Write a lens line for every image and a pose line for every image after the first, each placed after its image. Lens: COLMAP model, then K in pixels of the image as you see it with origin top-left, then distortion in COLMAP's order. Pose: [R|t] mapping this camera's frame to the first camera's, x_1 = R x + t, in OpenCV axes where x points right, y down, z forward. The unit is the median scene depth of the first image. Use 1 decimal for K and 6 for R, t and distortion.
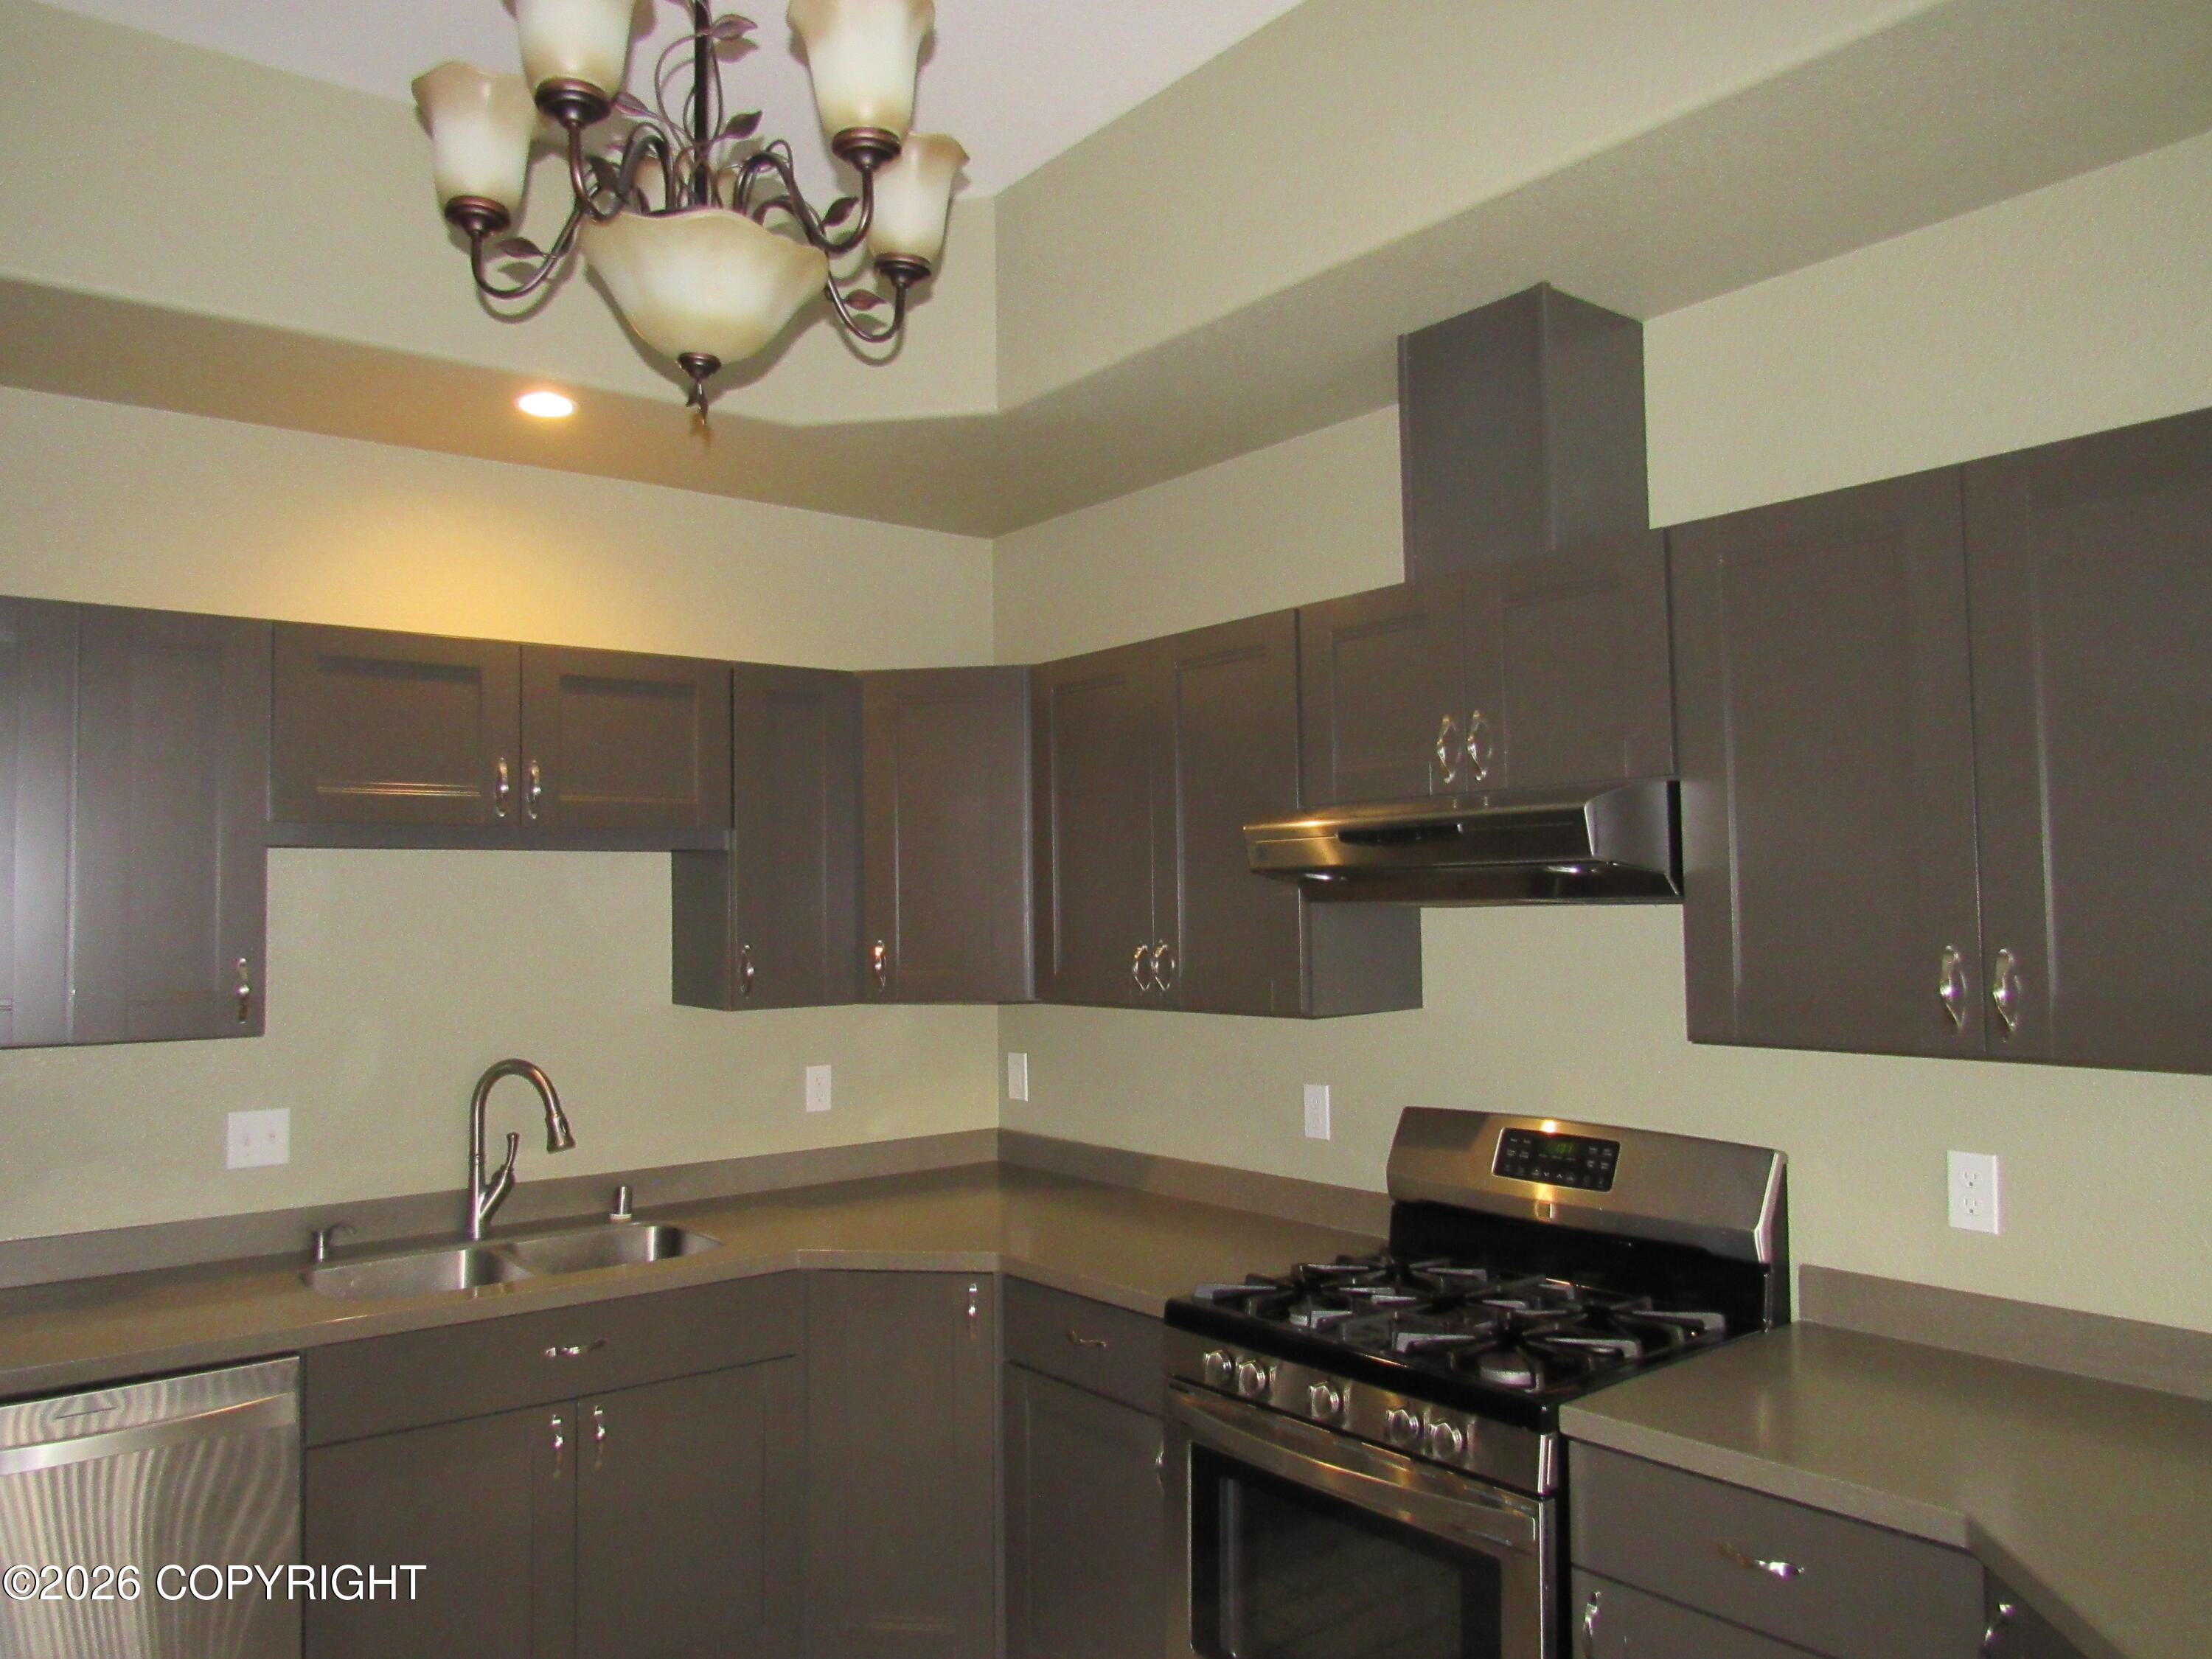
lens RADIAL K [[1583.6, 0, 1106.0], [0, 1583.6, 829.5], [0, 0, 1]] dist [-0.006924, -0.008240]
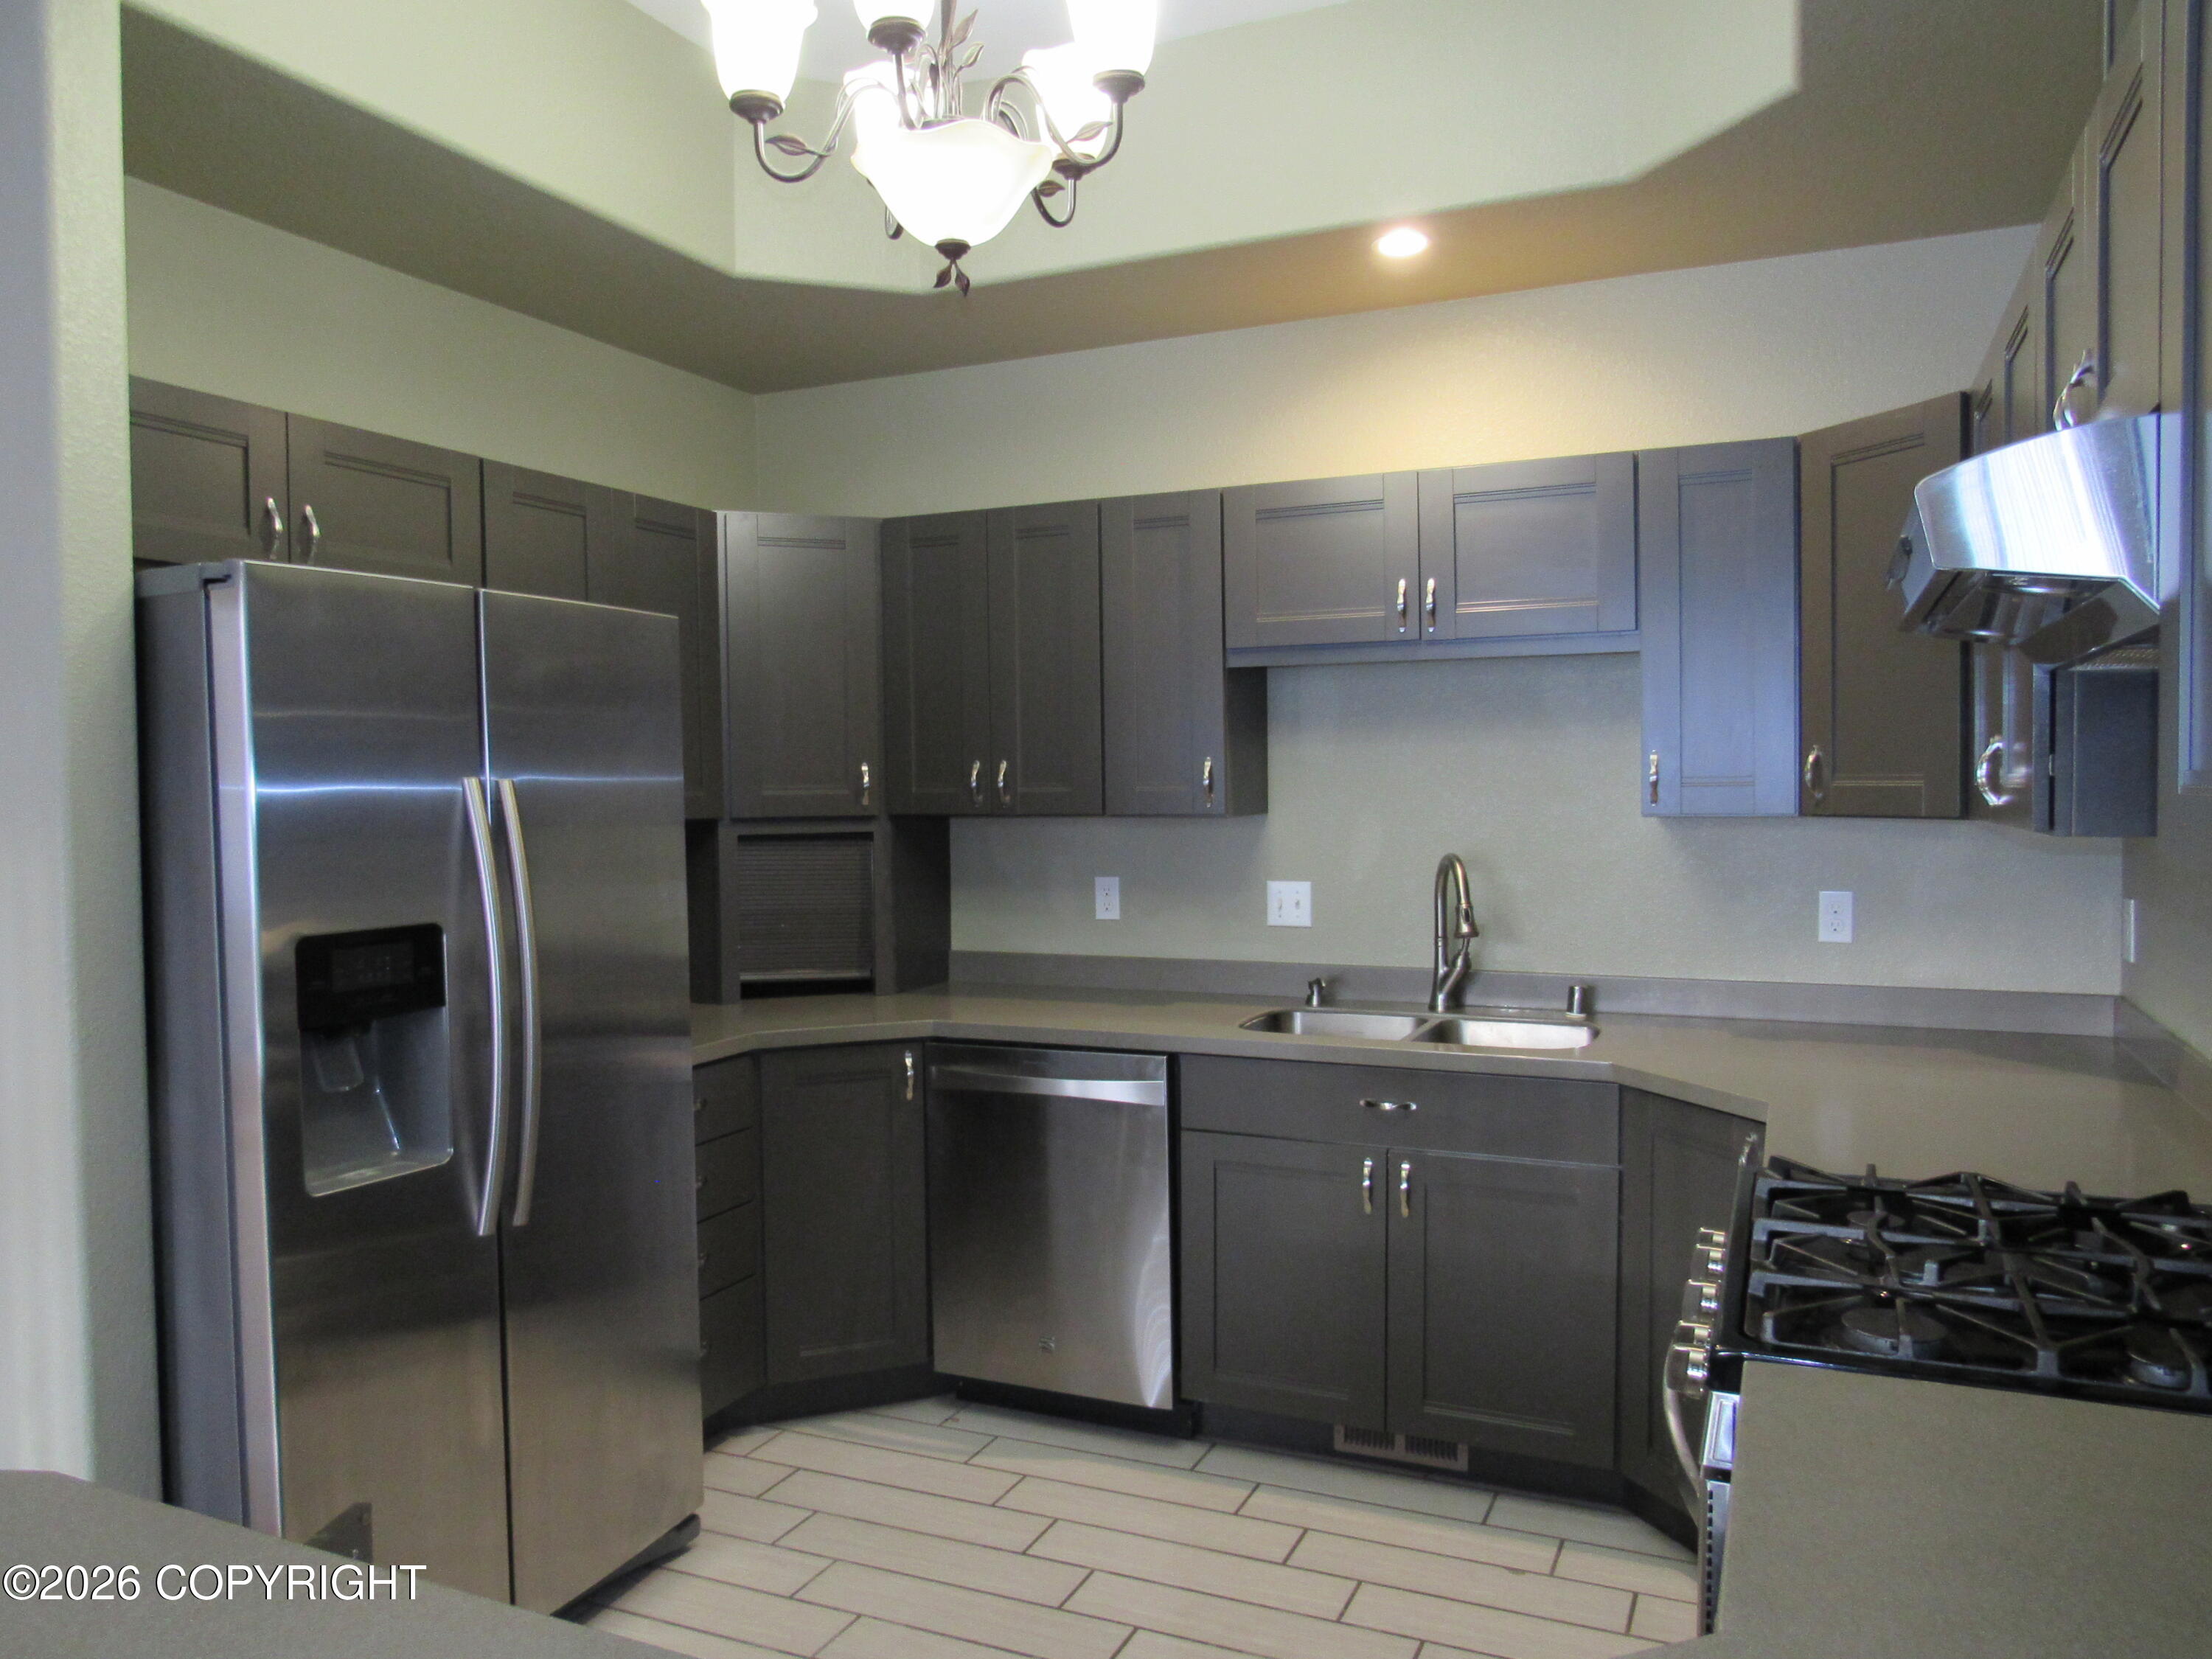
lens RADIAL K [[1583.6, 0, 1106.0], [0, 1583.6, 829.5], [0, 0, 1]] dist [-0.006924, -0.008240]
pose [[0.458201, 0.040190, -0.887940, 0.486757], [0.049868, 0.996241, 0.070825, 0.038264], [0.887449, -0.076732, 0.454474, 0.286165]]
